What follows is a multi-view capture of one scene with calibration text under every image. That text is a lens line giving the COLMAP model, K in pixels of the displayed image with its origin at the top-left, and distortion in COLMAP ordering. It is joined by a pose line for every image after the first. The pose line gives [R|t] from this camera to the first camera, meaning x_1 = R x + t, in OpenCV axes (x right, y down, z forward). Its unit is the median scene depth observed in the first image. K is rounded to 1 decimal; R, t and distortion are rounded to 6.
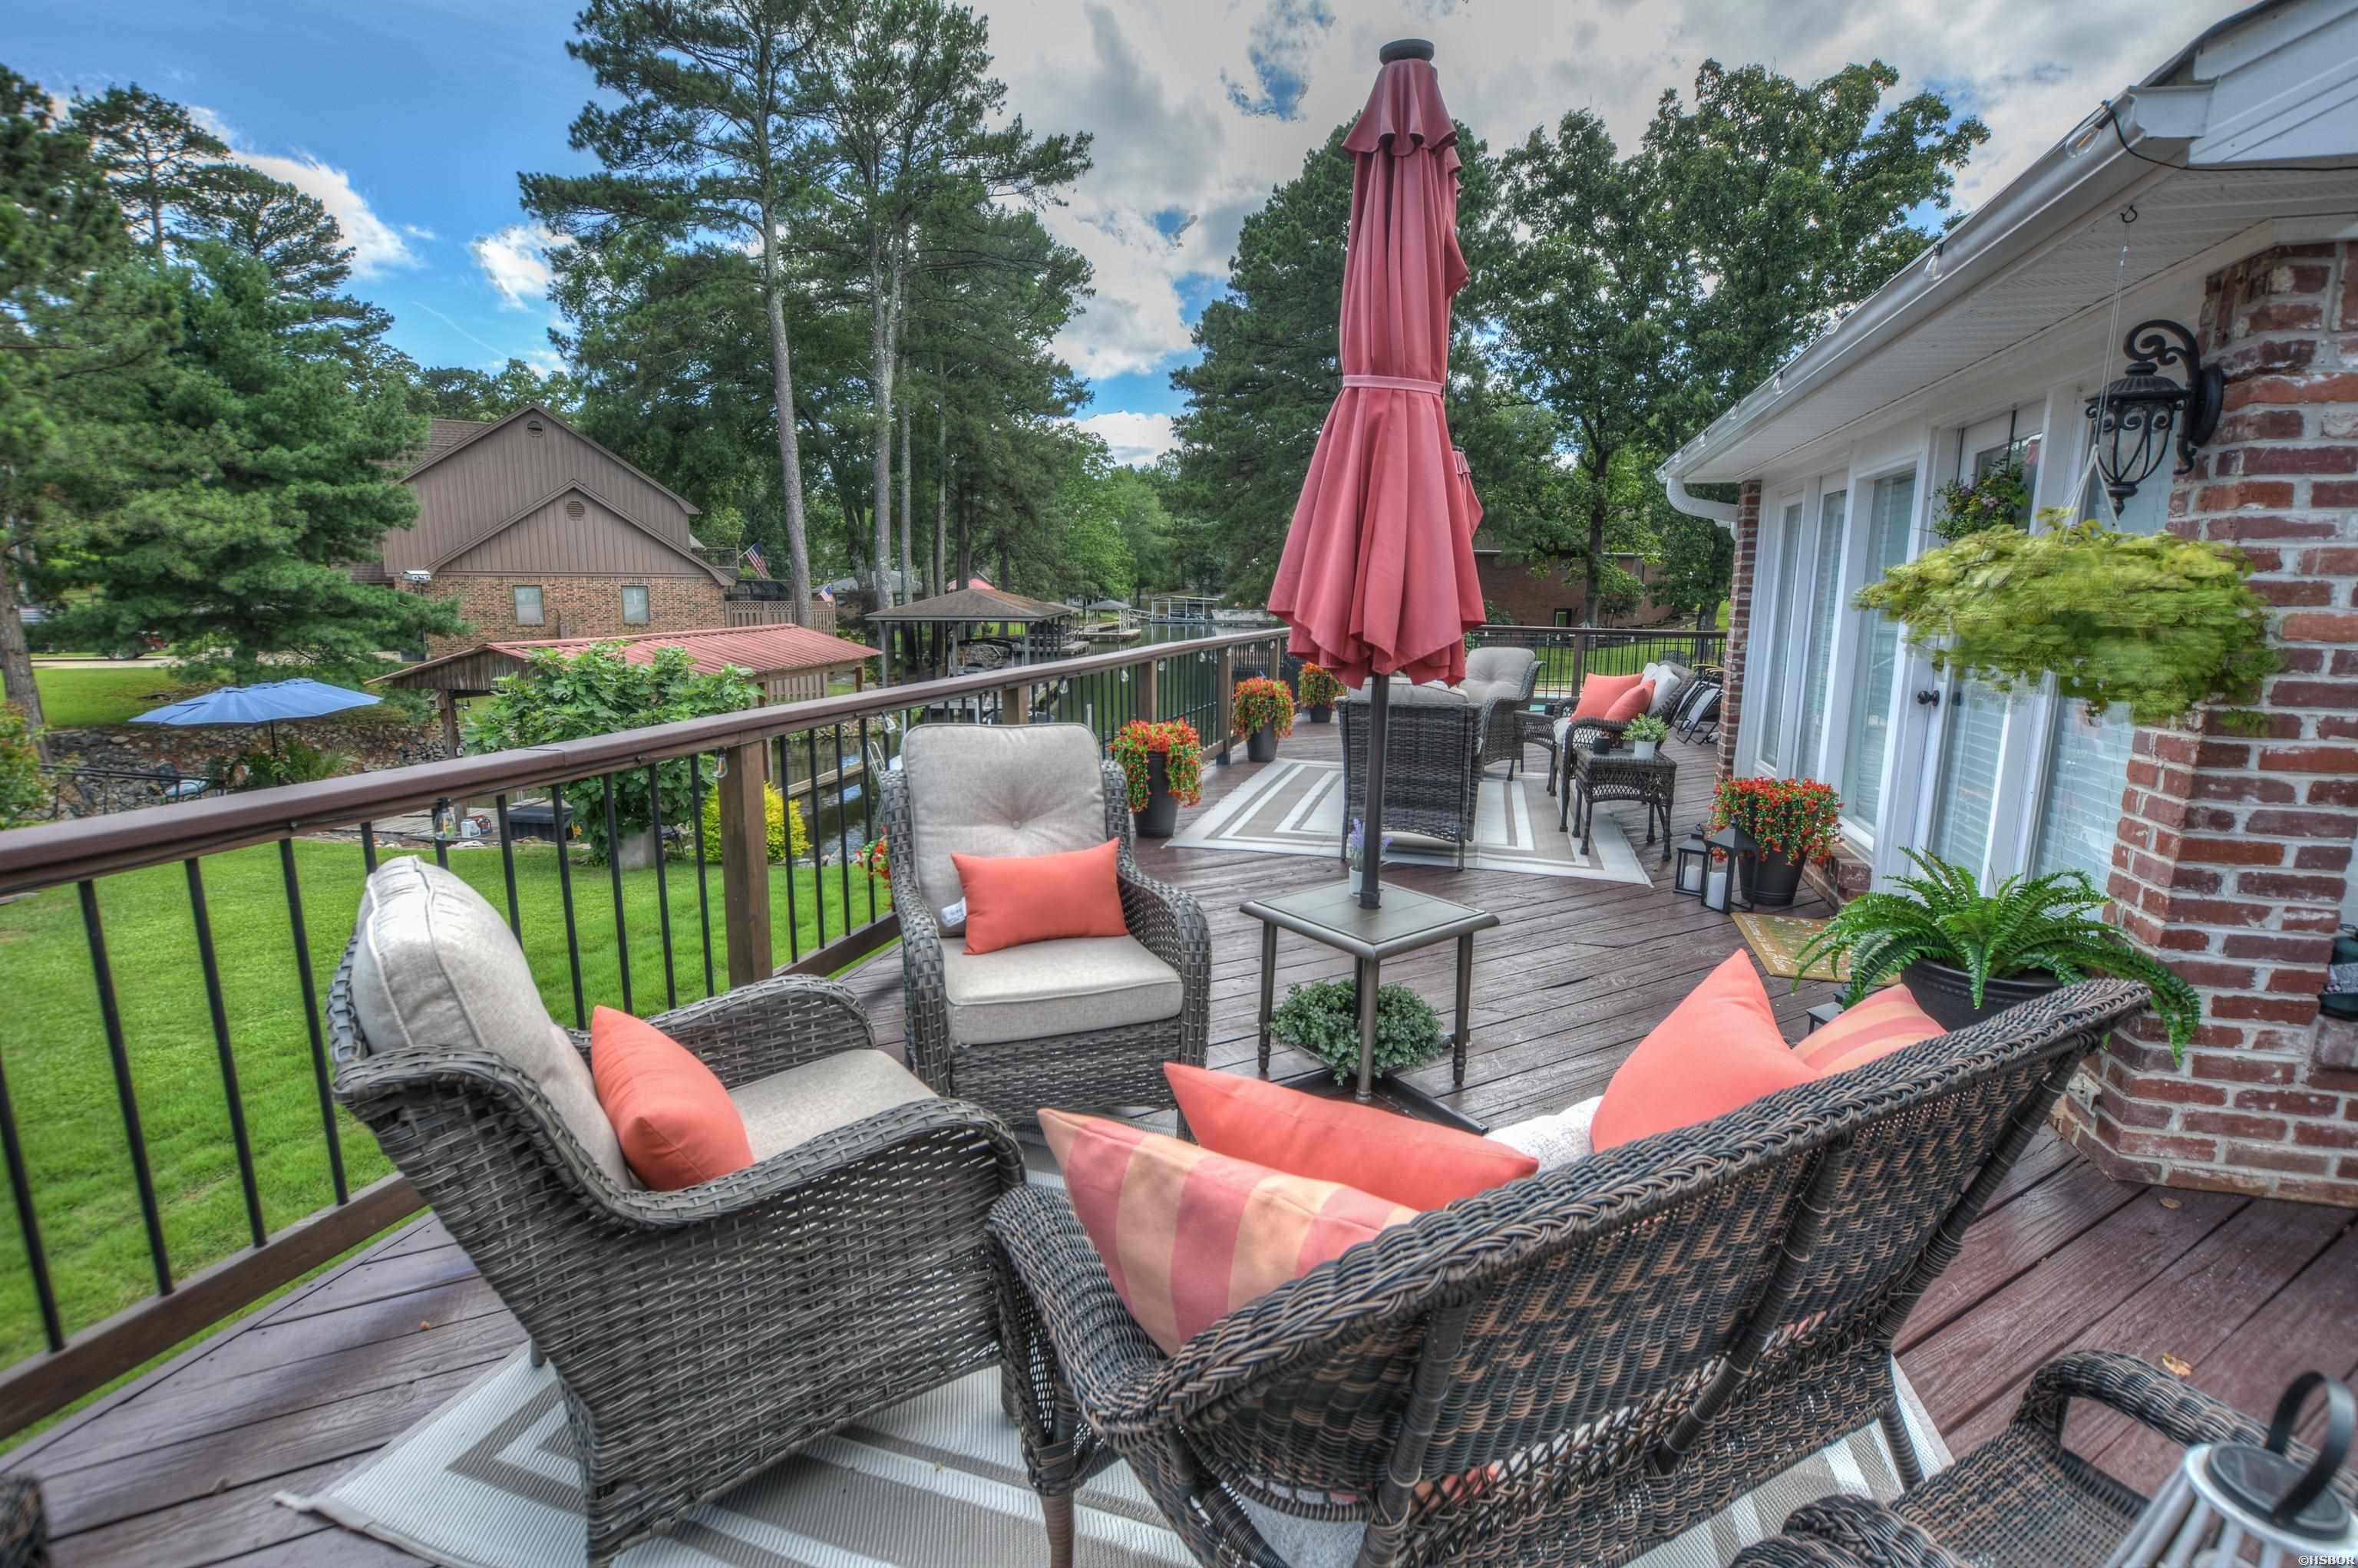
lens RADIAL K [[1043.0, 0, 1179.0], [0, 1043.0, 784.0], [0, 0, 1]] dist [-0.034594, 0.004780]
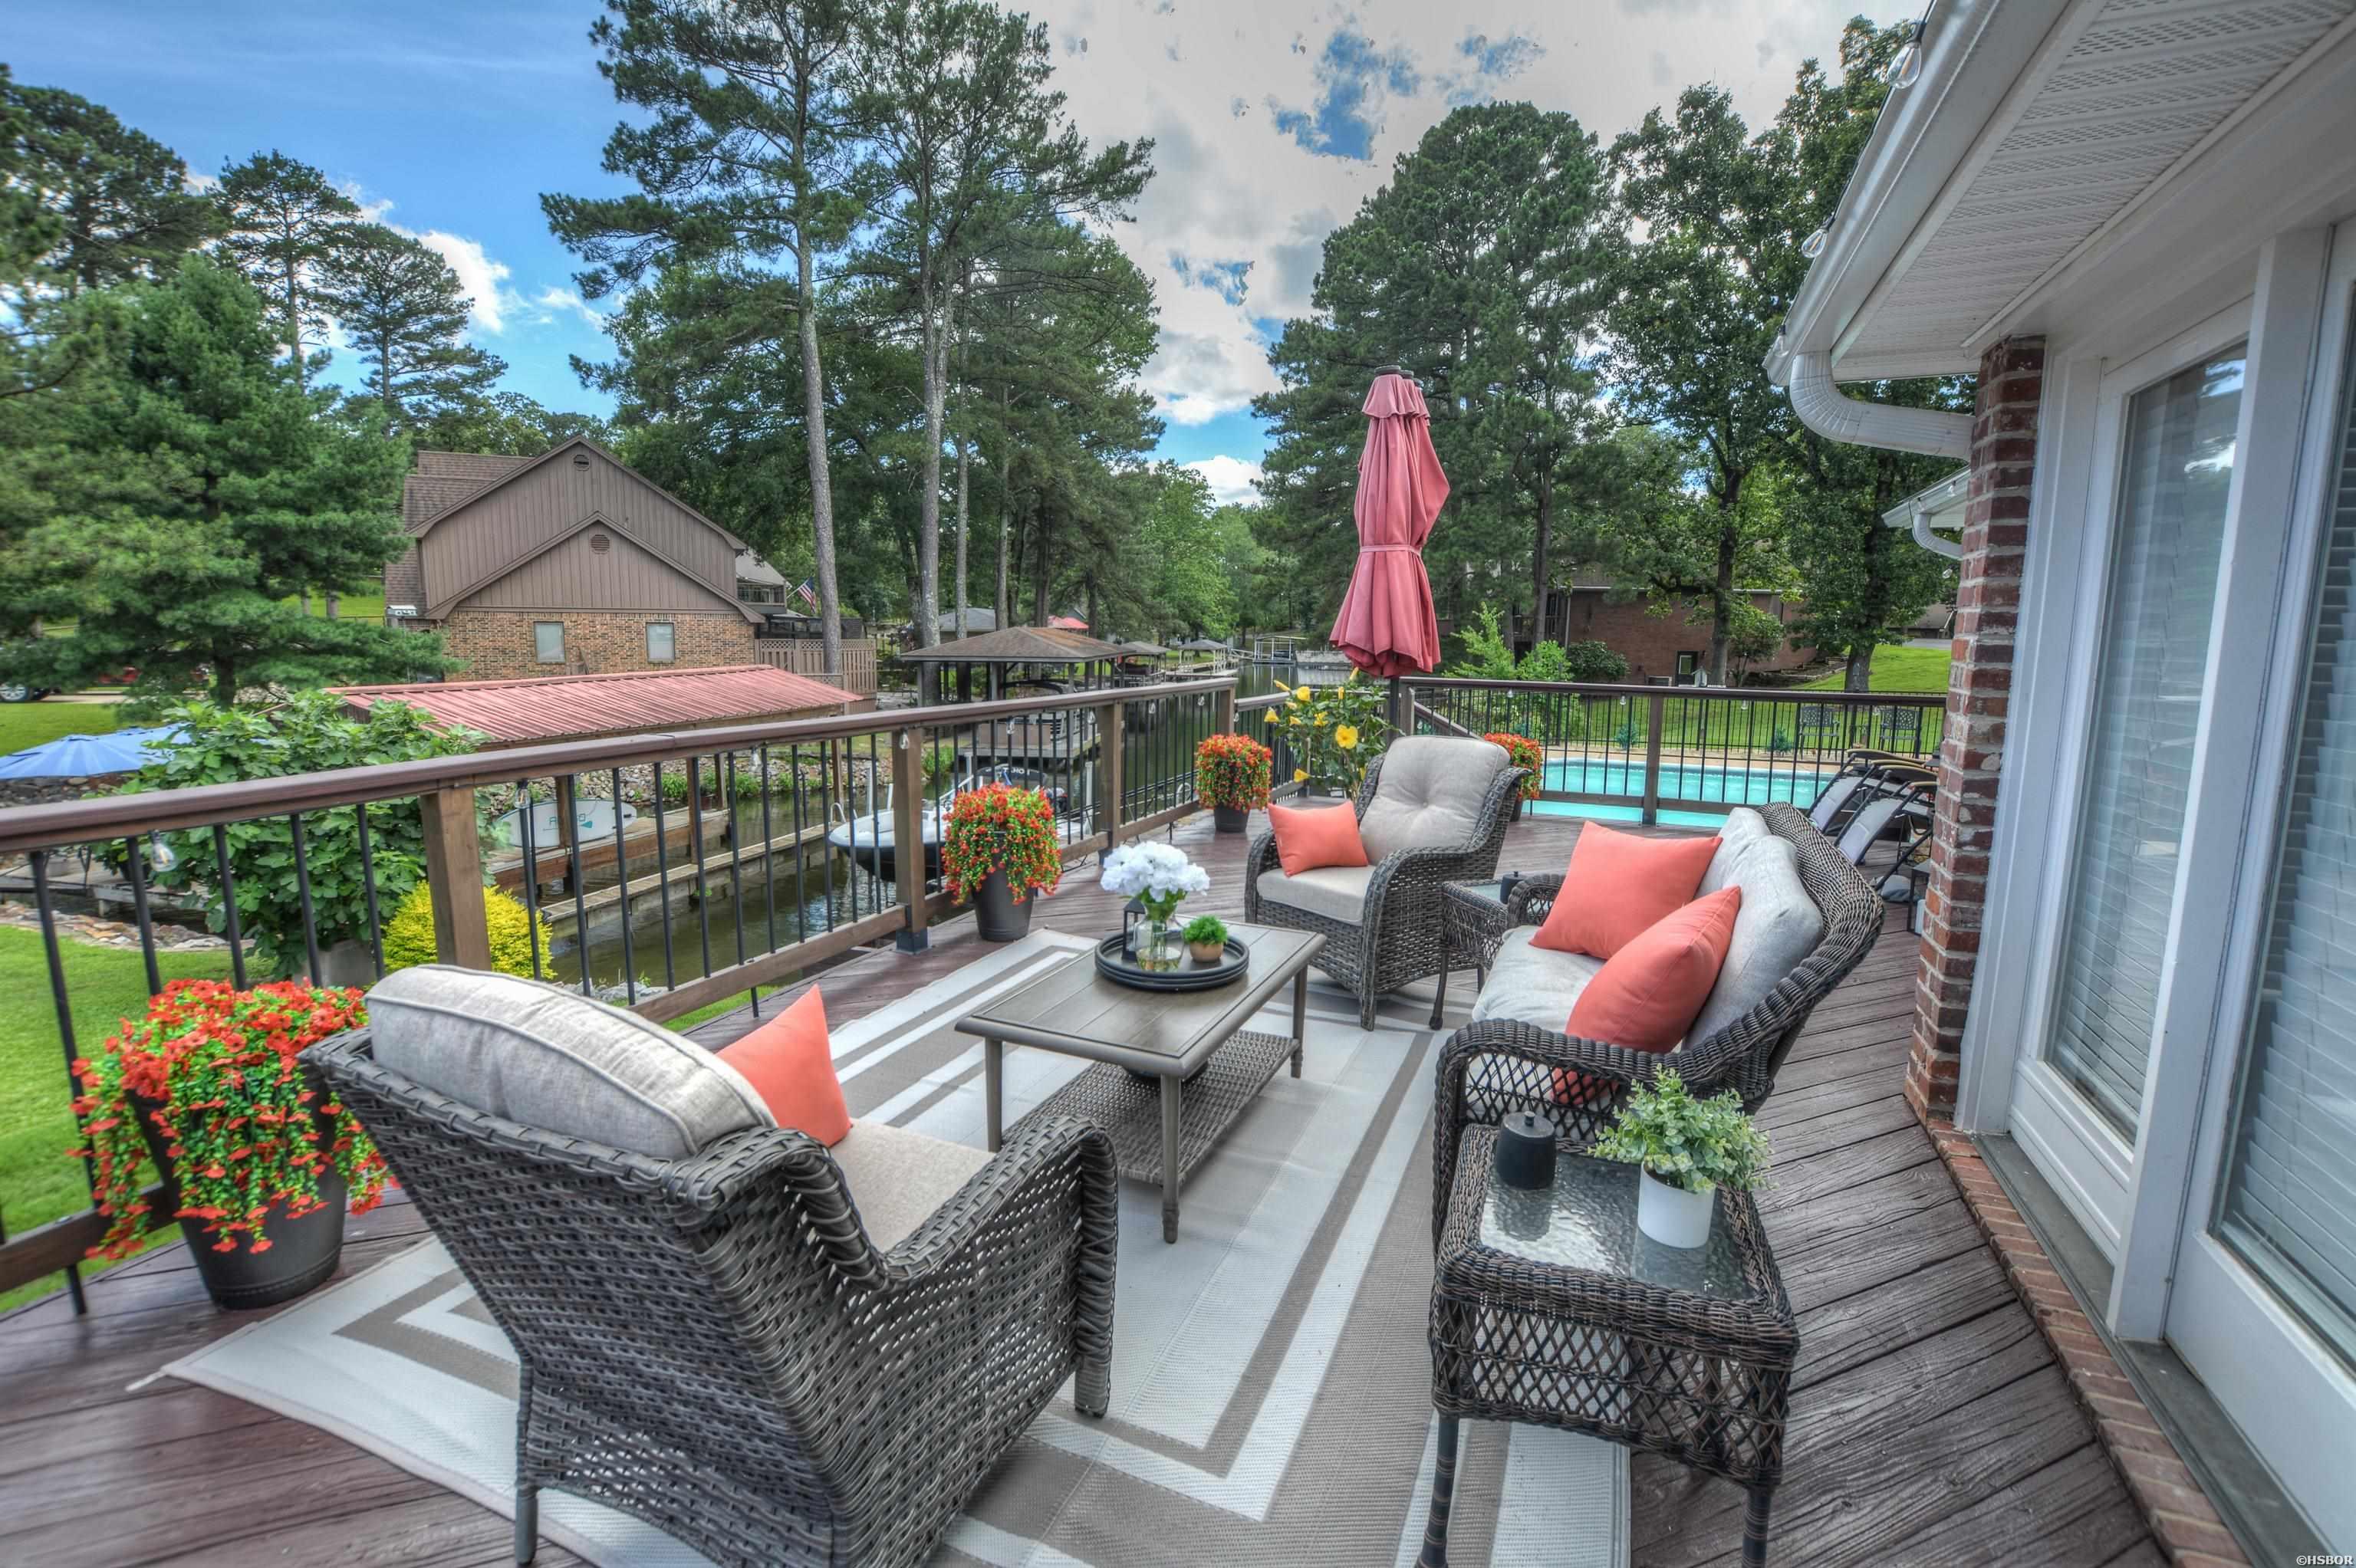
lens RADIAL K [[1043.5, 0, 1177.3], [0, 1043.5, 781.7], [0, 0, 1]] dist [-0.031753, 0.000372]
pose [[0.993672, 0.018725, -0.110746, 0.048673], [-0.023088, 0.999002, -0.038243, -0.018013], [0.109919, 0.040558, 0.993113, 0.100190]]
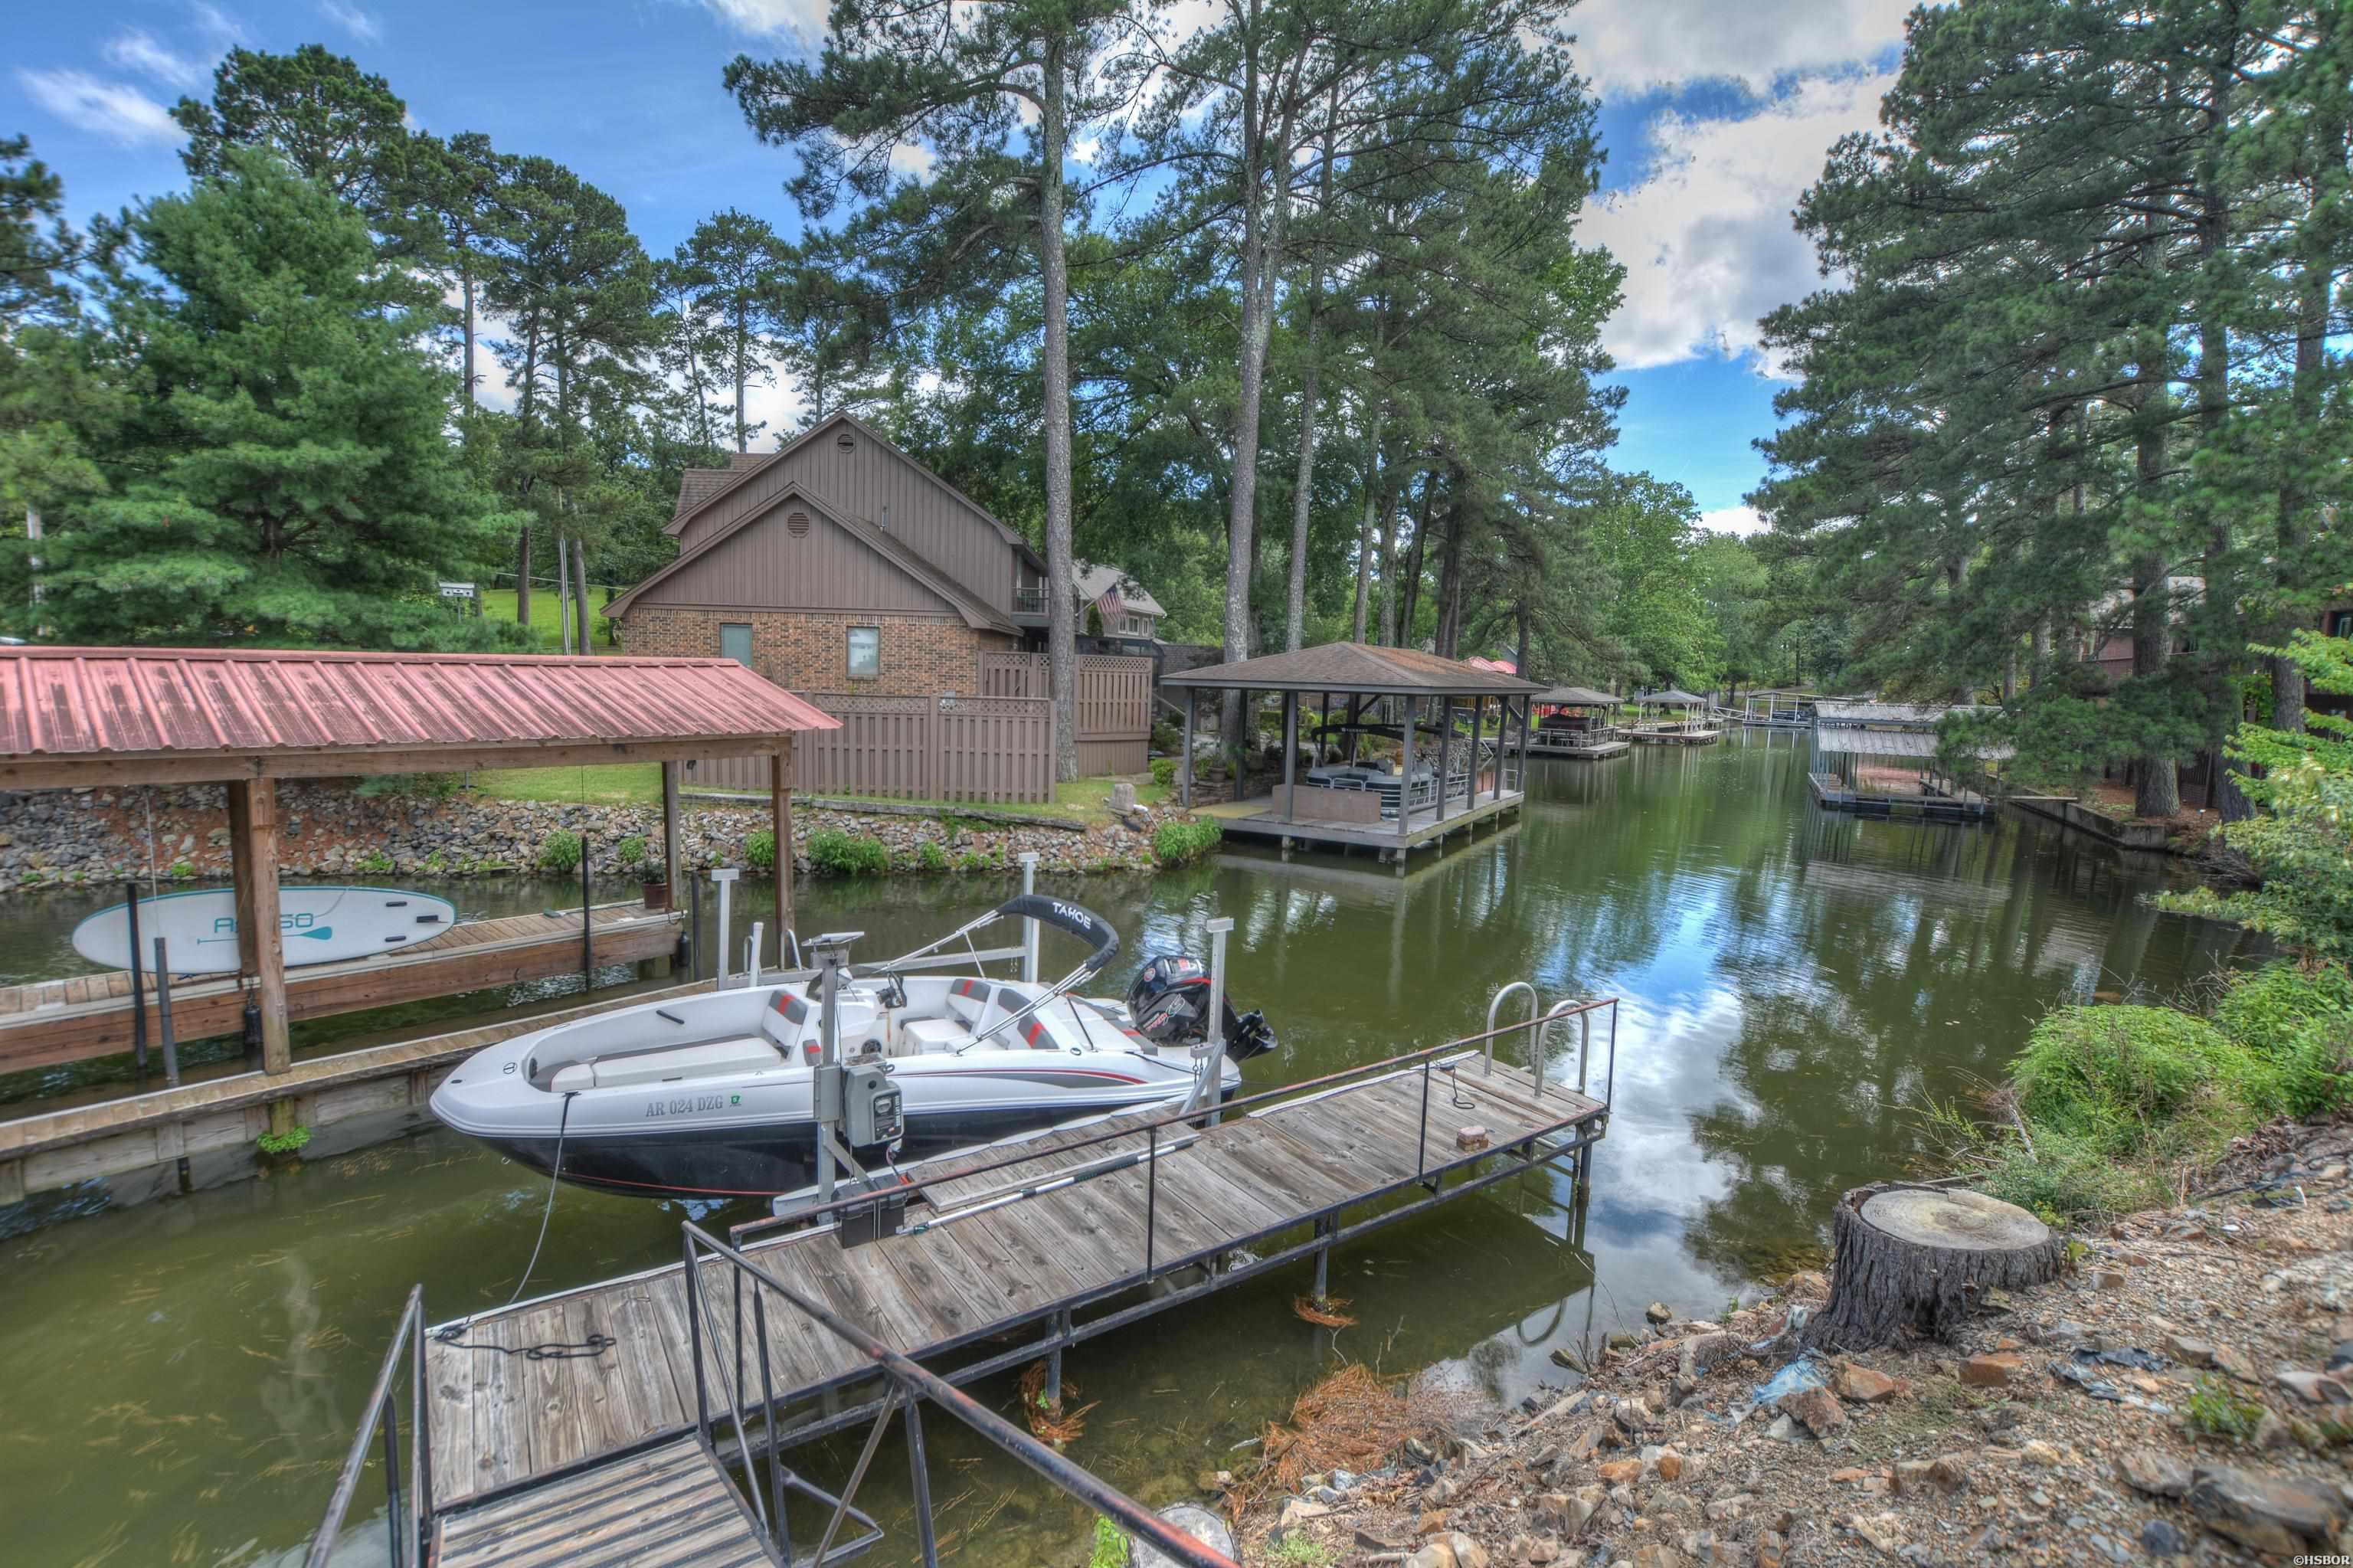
lens RADIAL K [[1045.6, 0, 1163.6], [0, 1045.6, 780.7], [0, 0, 1]] dist [-0.031261, 0.000617]
pose [[0.851692, 0.070334, -0.519302, 0.036166], [-0.117530, 0.991345, -0.058490, -0.059643], [0.510694, 0.110849, 0.852587, 0.442886]]
